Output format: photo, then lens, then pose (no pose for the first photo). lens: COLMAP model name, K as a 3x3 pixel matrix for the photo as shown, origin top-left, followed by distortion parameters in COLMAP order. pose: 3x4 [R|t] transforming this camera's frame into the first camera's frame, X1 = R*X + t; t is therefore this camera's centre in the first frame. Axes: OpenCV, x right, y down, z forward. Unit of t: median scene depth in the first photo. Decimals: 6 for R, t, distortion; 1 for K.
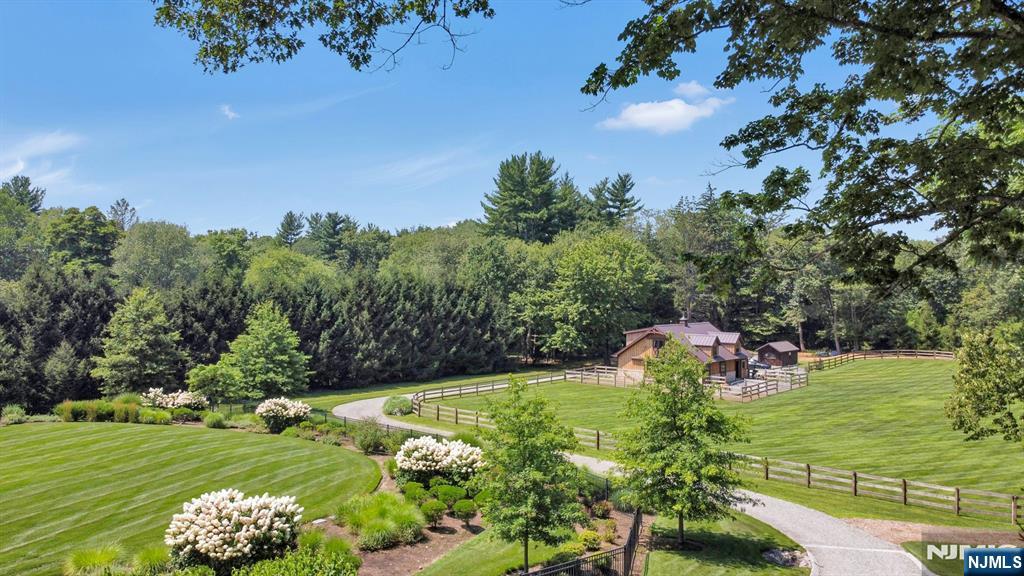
lens RADIAL K [[777.8, 0, 512.0], [0, 777.8, 288.0], [0, 0, 1]] dist [-0.000025, 0.001085]
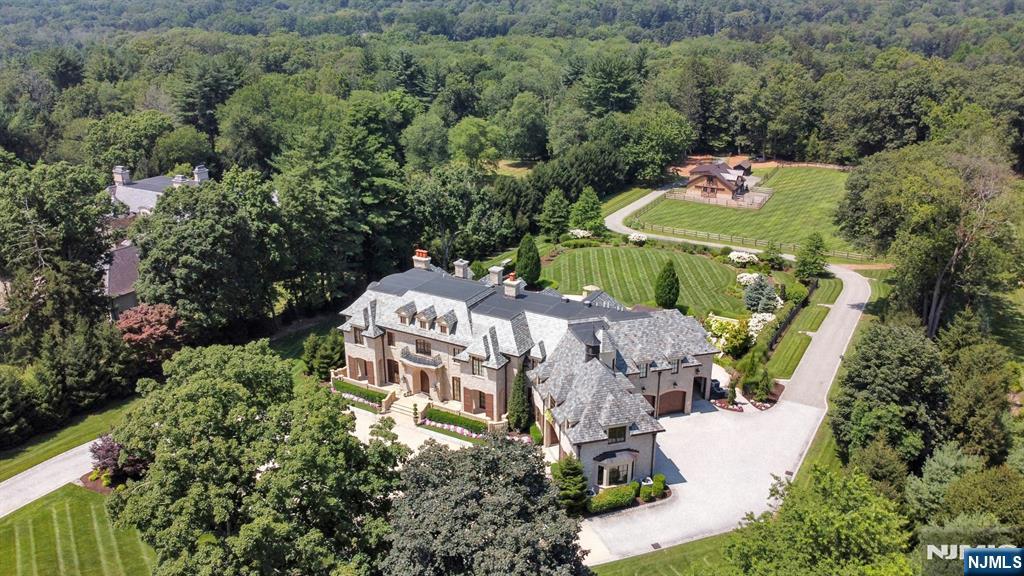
lens RADIAL K [[777.8, 0, 512.0], [0, 777.8, 288.0], [0, 0, 1]] dist [-0.000025, 0.001085]
pose [[0.975004, -0.081853, 0.206563, -0.677758], [0.005862, 0.938824, 0.344348, -0.324973], [-0.222112, -0.334529, 0.915837, -0.775002]]
